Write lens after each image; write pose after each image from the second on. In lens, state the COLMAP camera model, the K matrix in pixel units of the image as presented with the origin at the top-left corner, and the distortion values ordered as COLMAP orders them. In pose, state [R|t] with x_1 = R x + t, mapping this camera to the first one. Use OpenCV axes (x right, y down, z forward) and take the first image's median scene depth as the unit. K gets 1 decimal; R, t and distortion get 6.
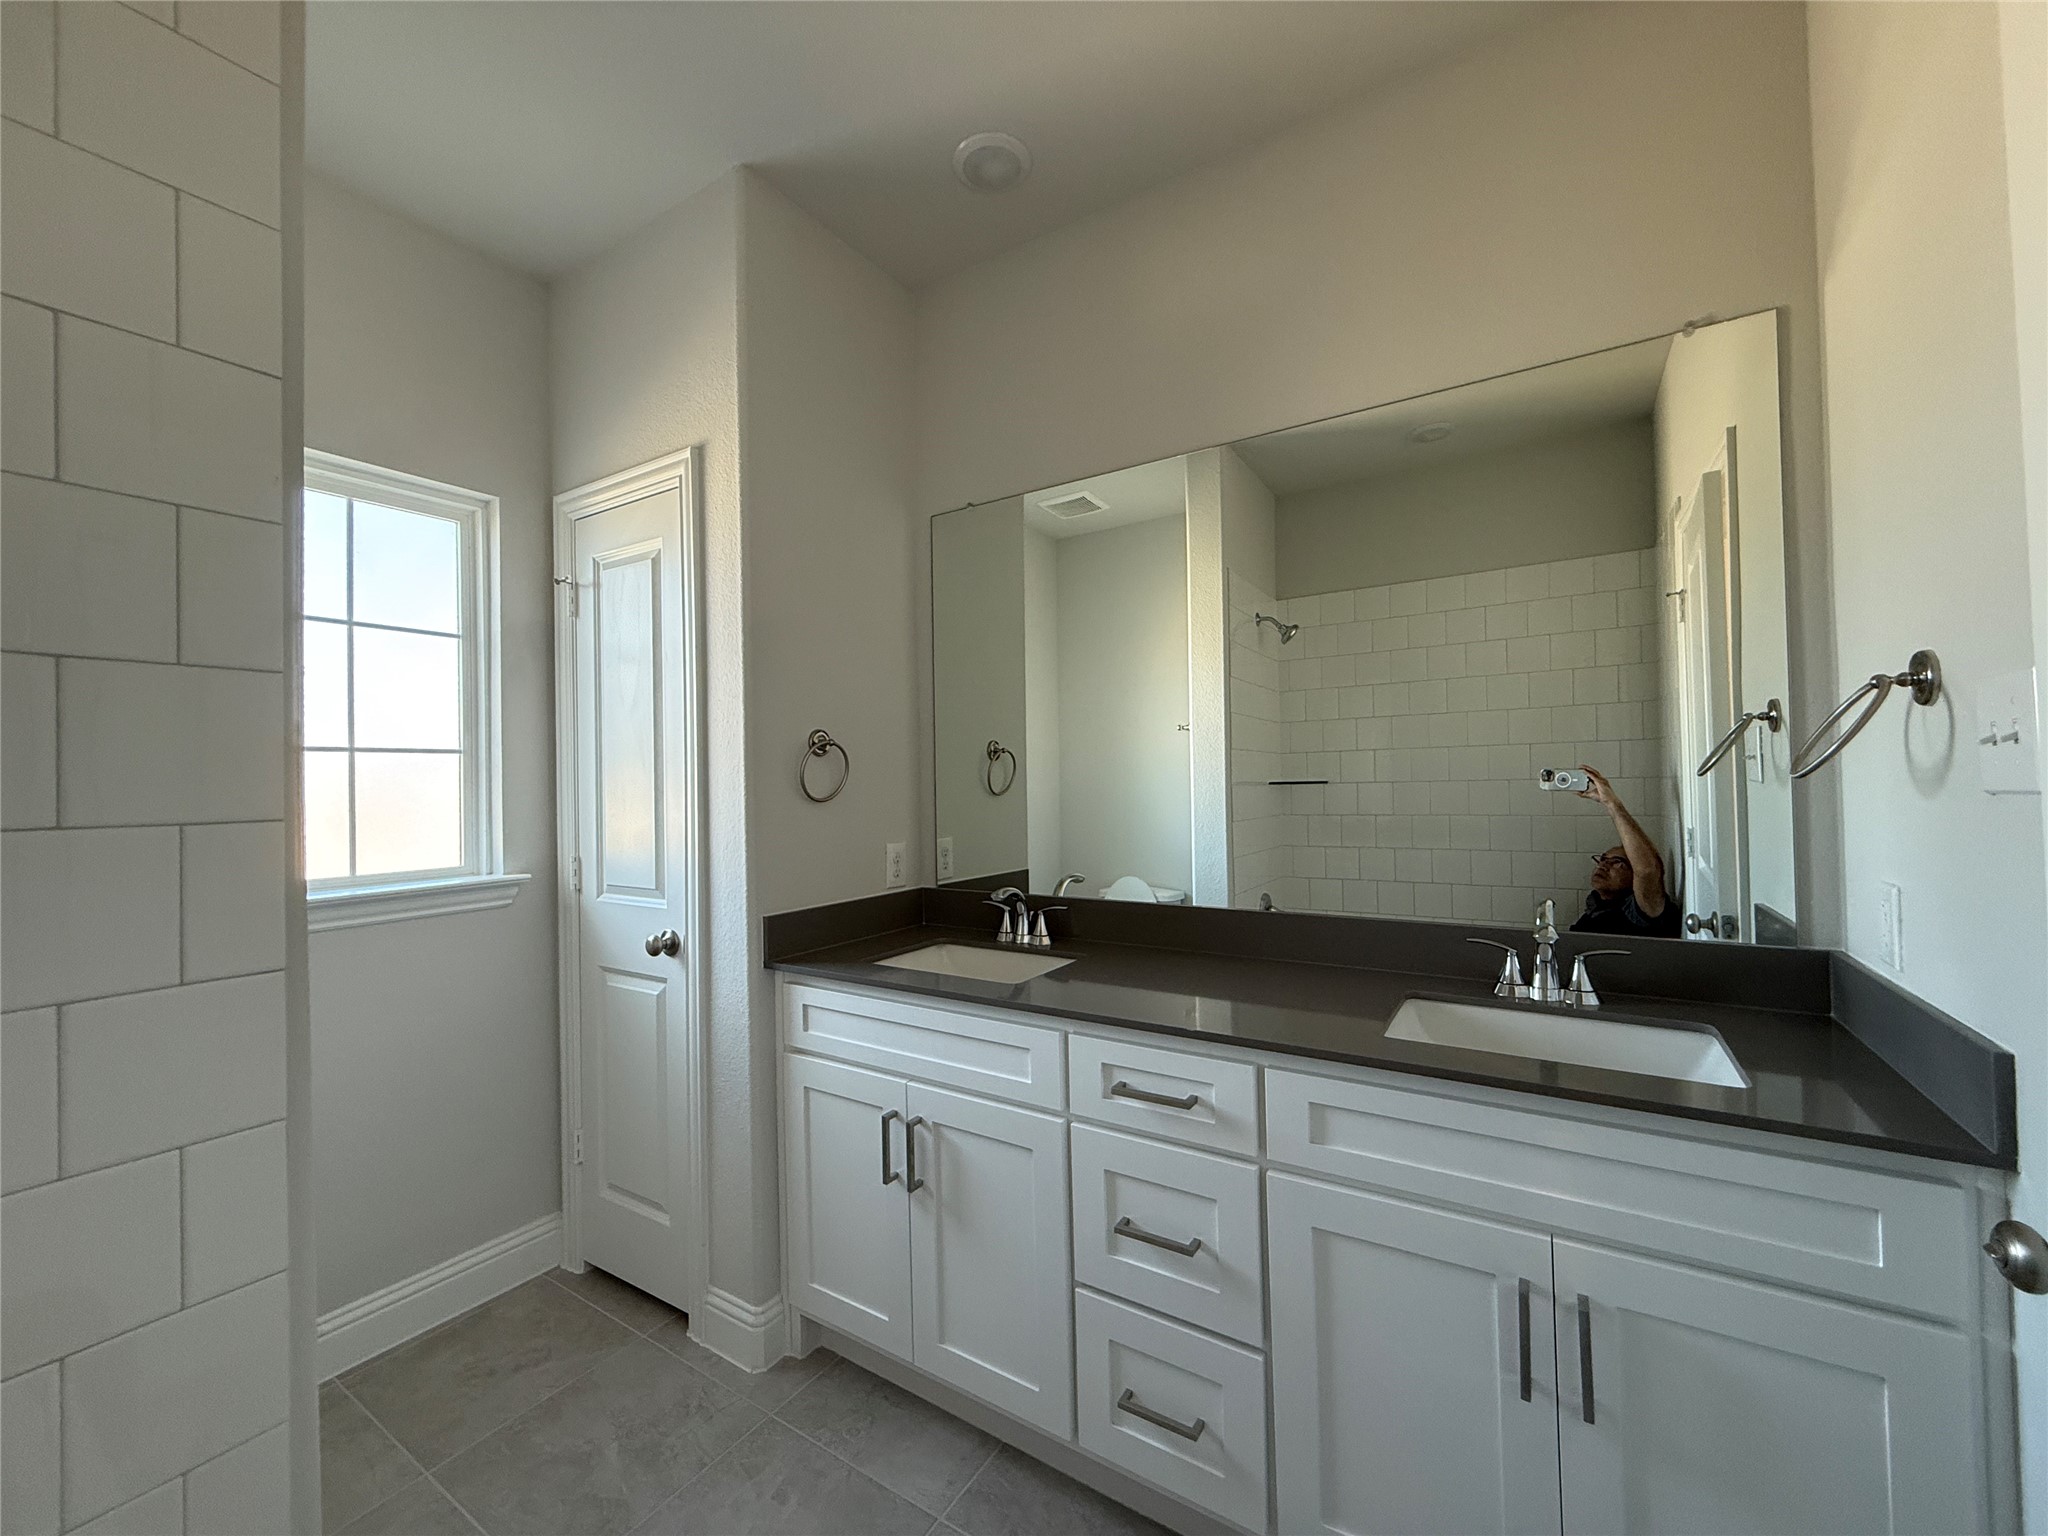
lens RADIAL K [[810.6, 0, 1022.9], [0, 810.6, 763.8], [0, 0, 1]] dist [-0.004444, 0.000028]
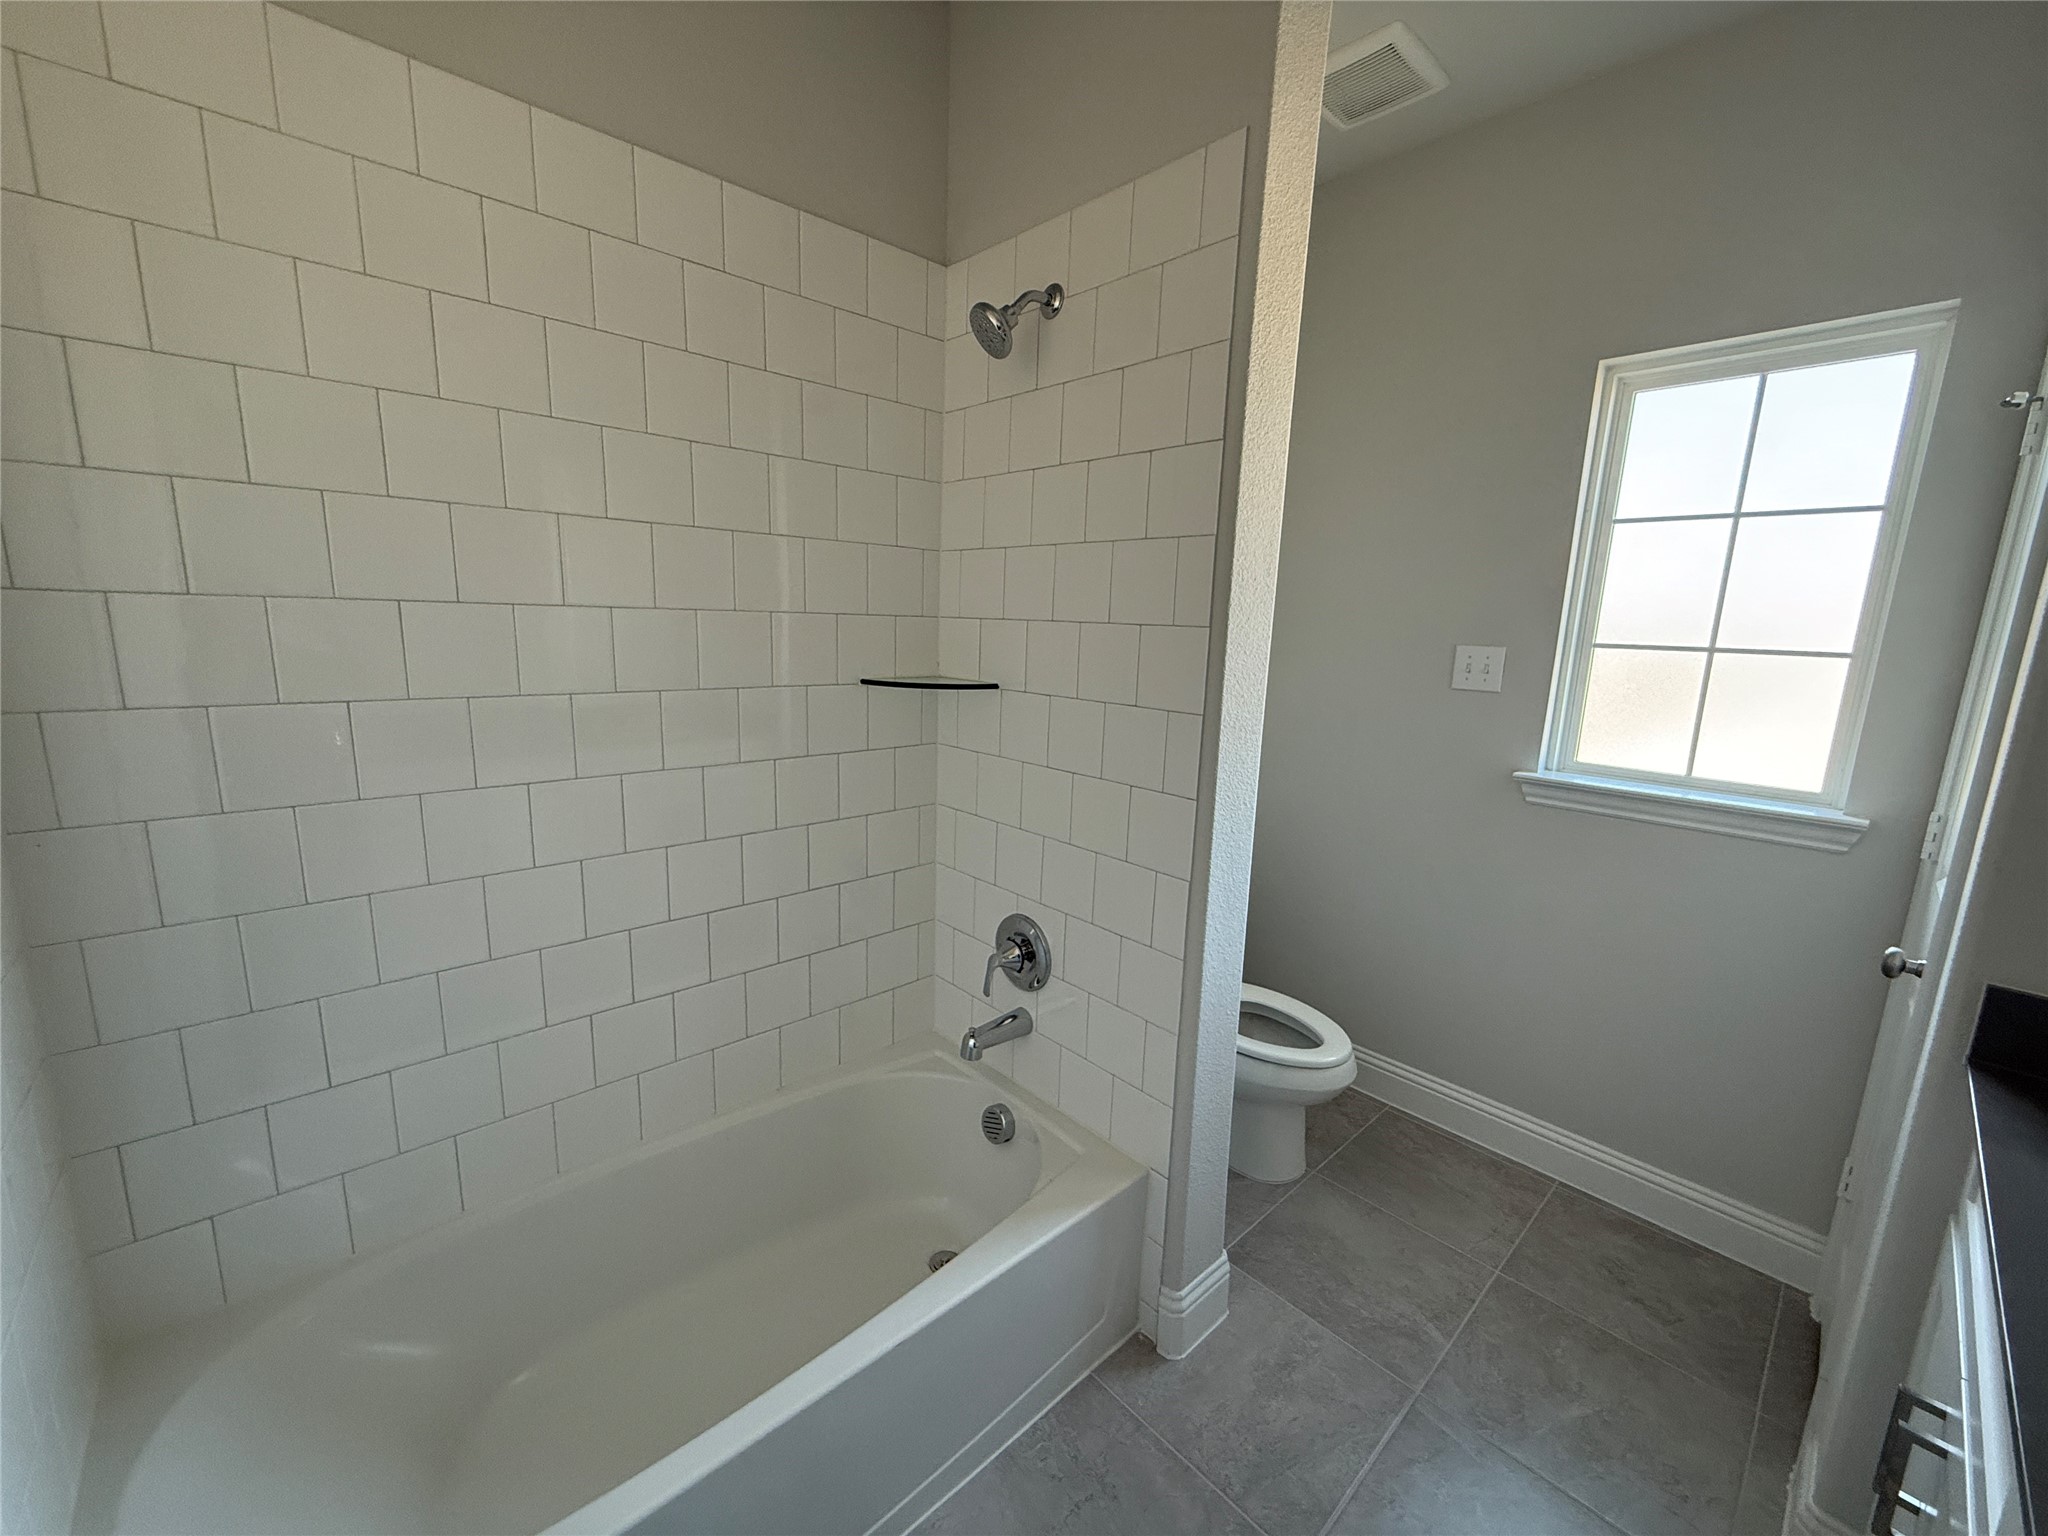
lens RADIAL K [[810.6, 0, 1024.7], [0, 810.6, 767.7], [0, 0, 1]] dist [-0.004444, 0.000028]
pose [[-0.240535, 0.187190, -0.952419, 0.332375], [-0.016324, 0.980309, 0.196794, -0.056725], [0.970503, 0.062883, -0.232743, 0.431043]]
